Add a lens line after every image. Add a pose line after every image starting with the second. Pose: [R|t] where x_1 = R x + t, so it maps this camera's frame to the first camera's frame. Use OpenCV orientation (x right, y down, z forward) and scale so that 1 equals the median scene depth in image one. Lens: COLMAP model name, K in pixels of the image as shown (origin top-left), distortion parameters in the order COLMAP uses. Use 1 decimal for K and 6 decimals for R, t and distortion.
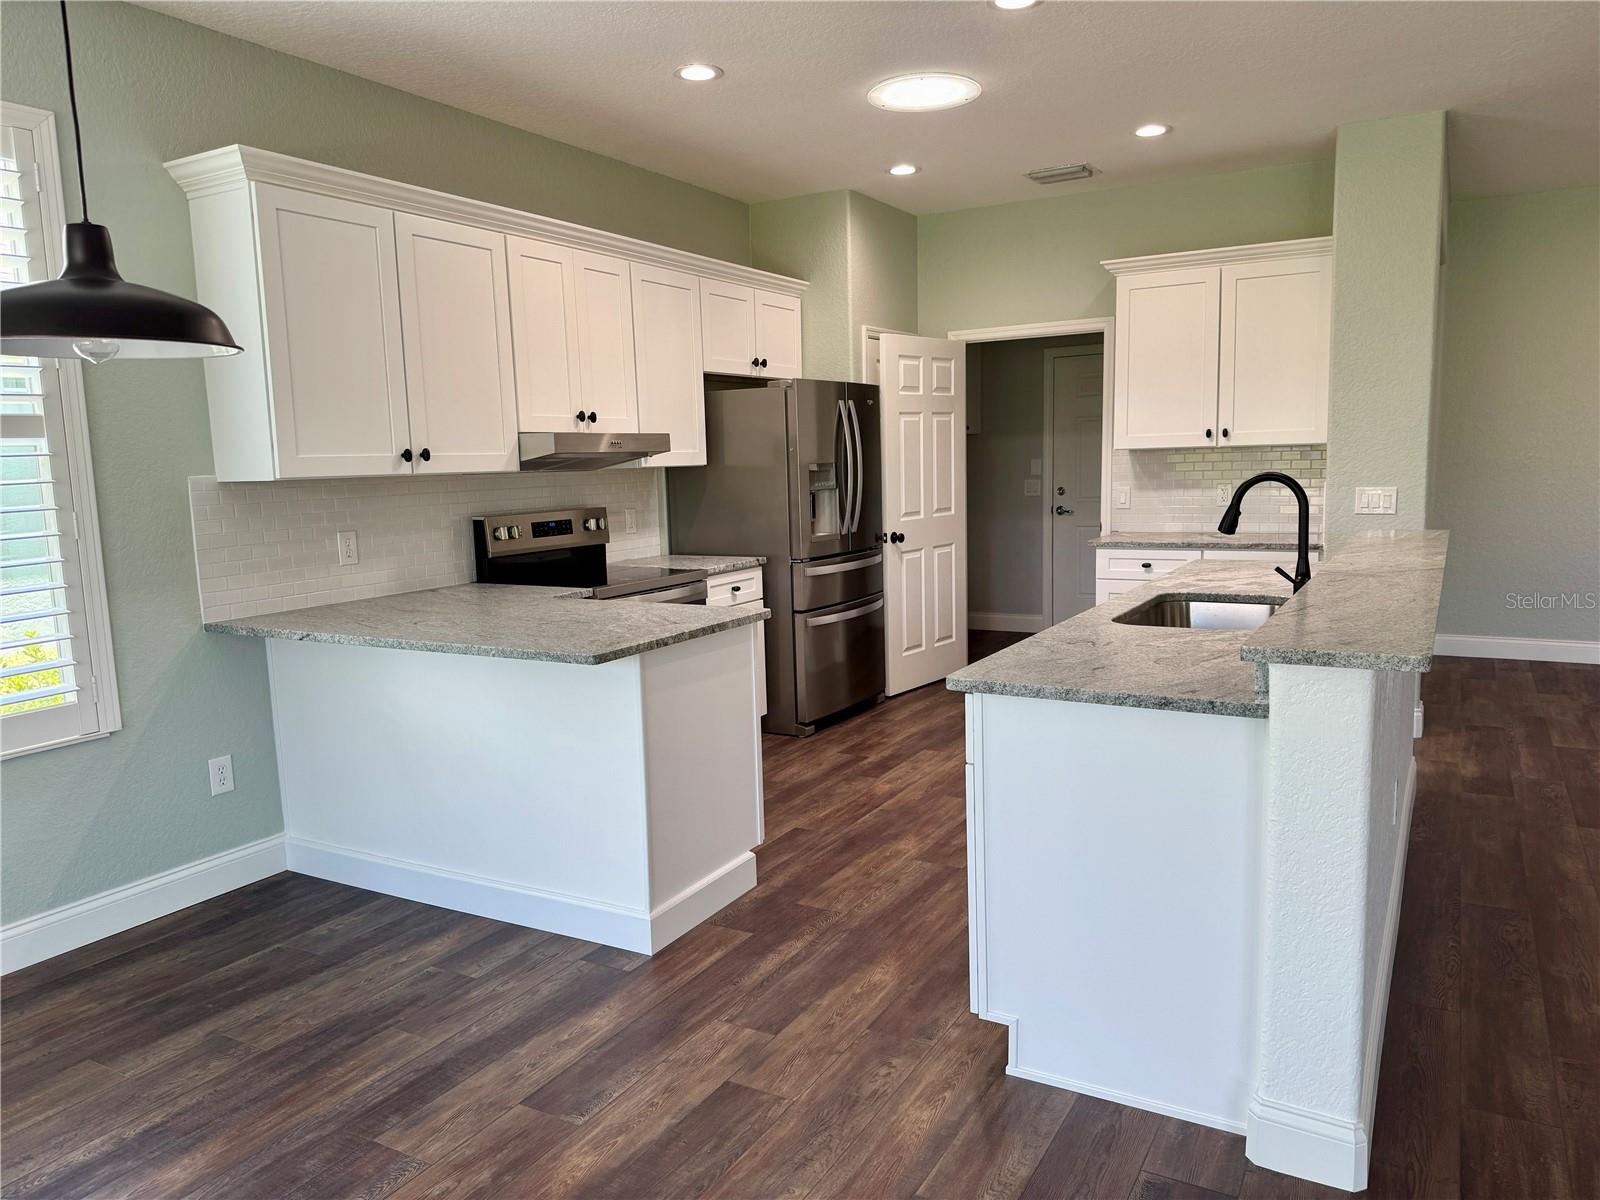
lens RADIAL K [[1129.3, 0, 800.0], [0, 1129.3, 595.1], [0, 0, 1]] dist [0.044761, -0.052587]
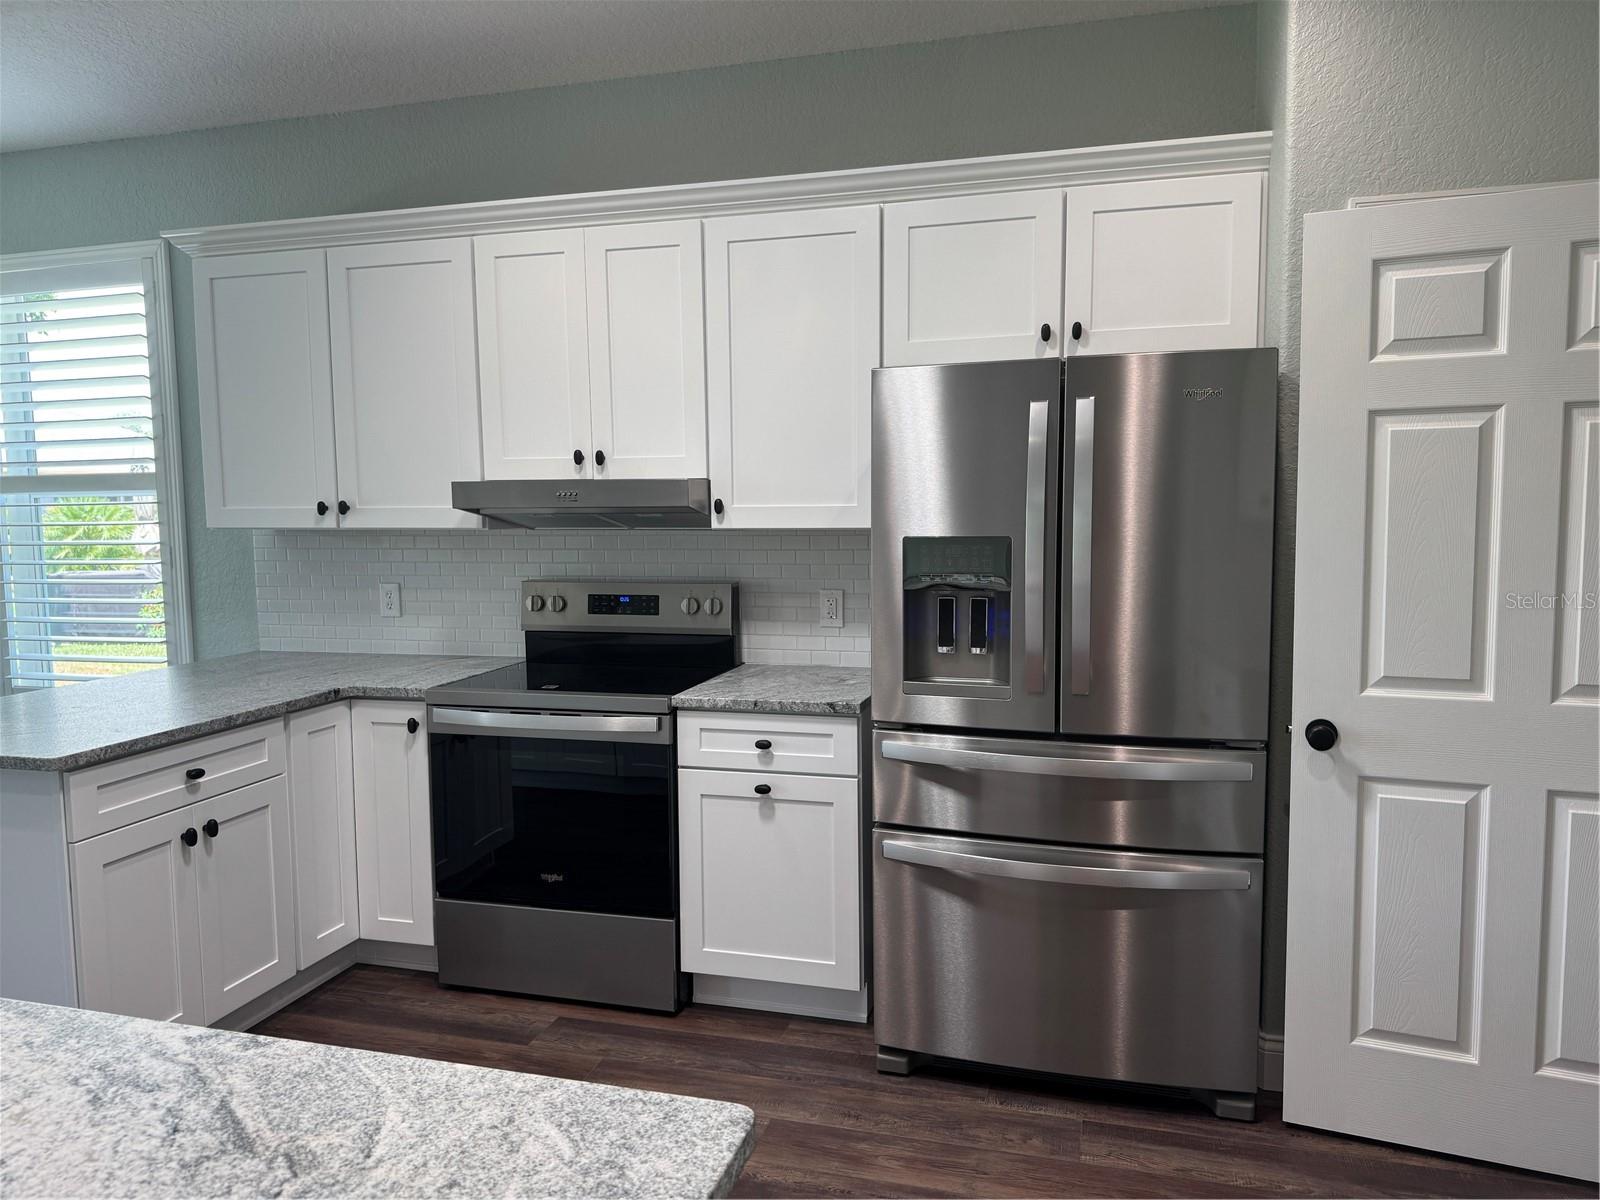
lens RADIAL K [[1129.3, 0, 800.0], [0, 1129.3, 595.1], [0, 0, 1]] dist [0.044761, -0.052587]
pose [[0.241991, 0.106882, -0.964374, 0.562227], [-0.116163, 0.989957, 0.080568, -0.147135], [0.963300, 0.092528, 0.251977, 0.974833]]
